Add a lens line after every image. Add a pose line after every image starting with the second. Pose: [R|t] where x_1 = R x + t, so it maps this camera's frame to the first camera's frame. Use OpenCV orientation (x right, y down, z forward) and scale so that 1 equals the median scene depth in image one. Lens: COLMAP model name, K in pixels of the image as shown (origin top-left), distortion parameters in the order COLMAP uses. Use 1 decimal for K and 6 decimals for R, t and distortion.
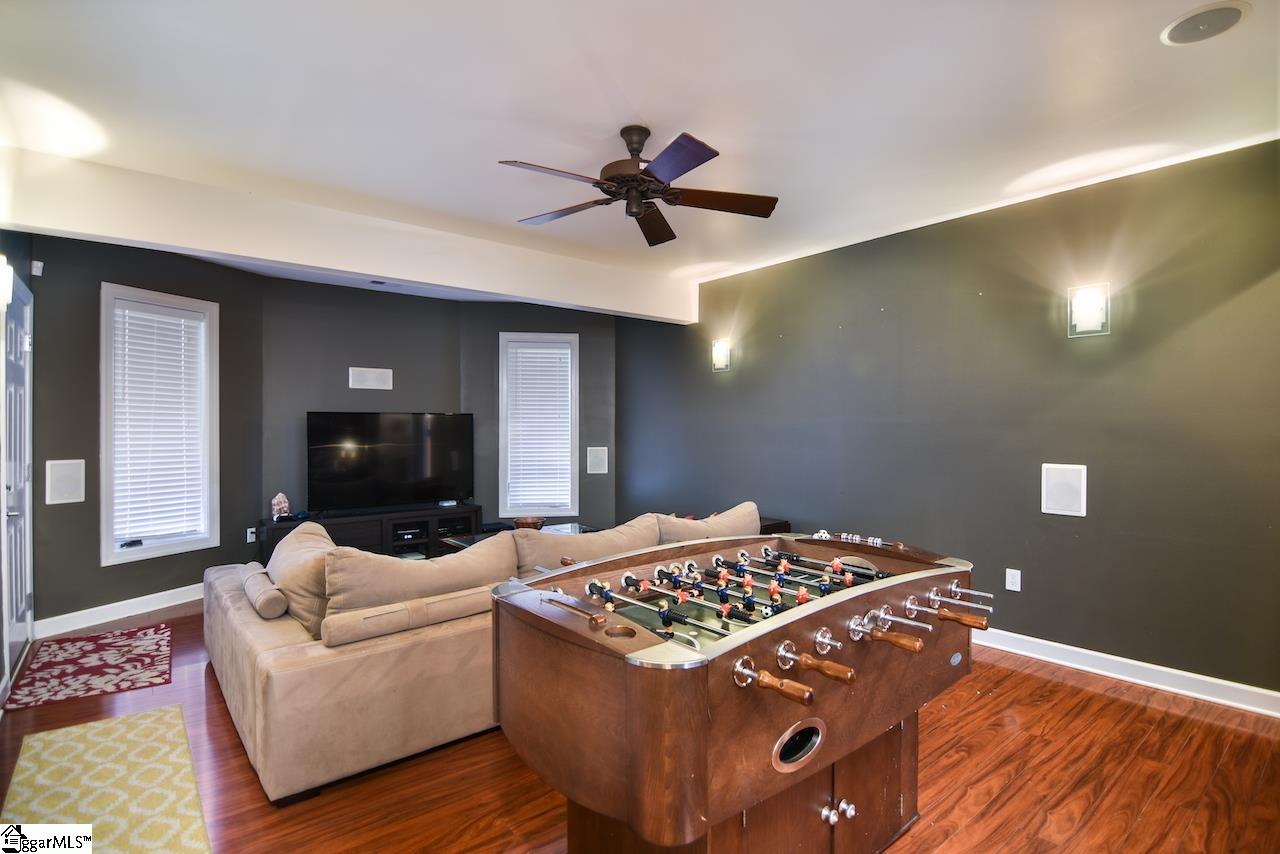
lens RADIAL K [[616.7, 0, 640.8], [0, 616.7, 426.8], [0, 0, 1]] dist [-0.011210, -0.010198]
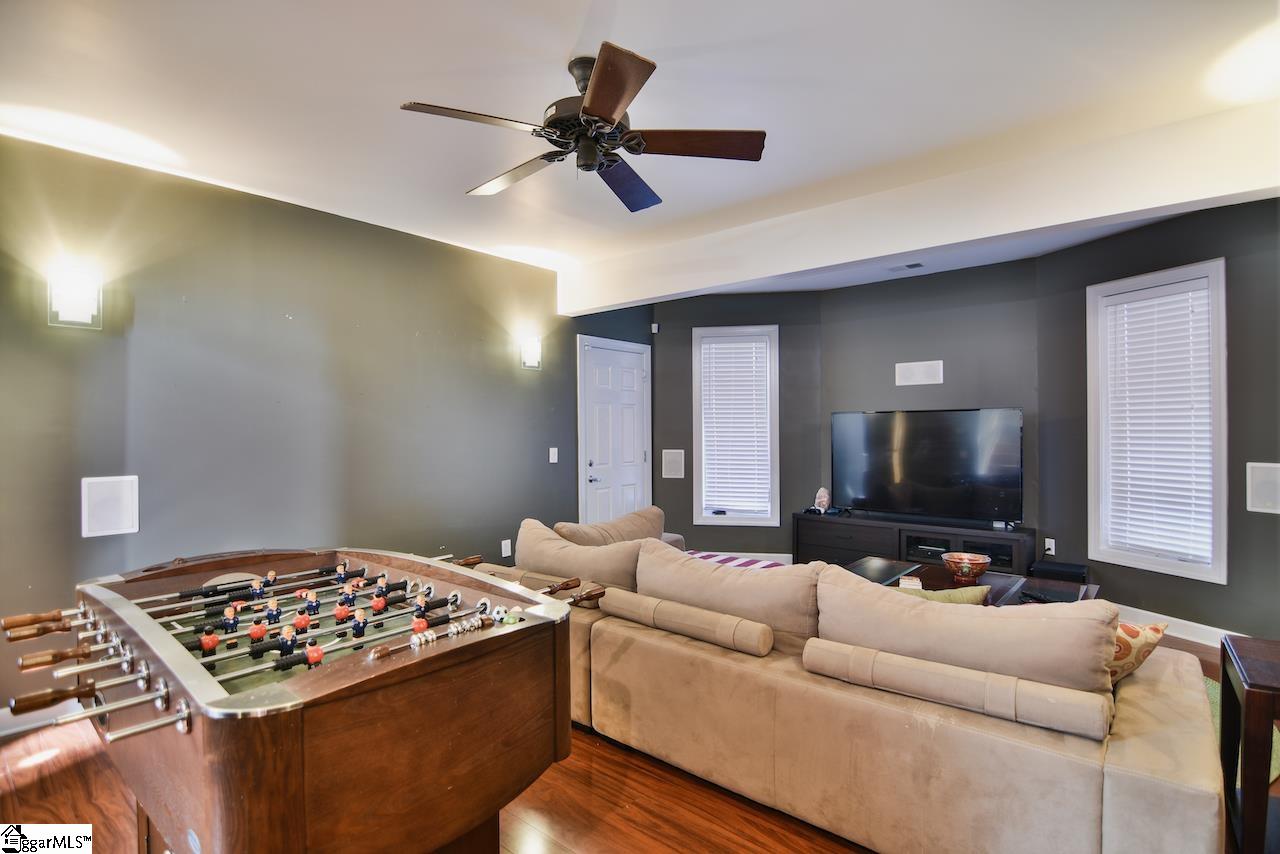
lens RADIAL K [[616.7, 0, 640.8], [0, 616.7, 432.1], [0, 0, 1]] dist [-0.011210, -0.010198]
pose [[0.167574, 0.000656, -0.985859, 0.497270], [0.005219, 0.999985, 0.001552, 0.006308], [0.985846, -0.005405, 0.167568, 0.575736]]
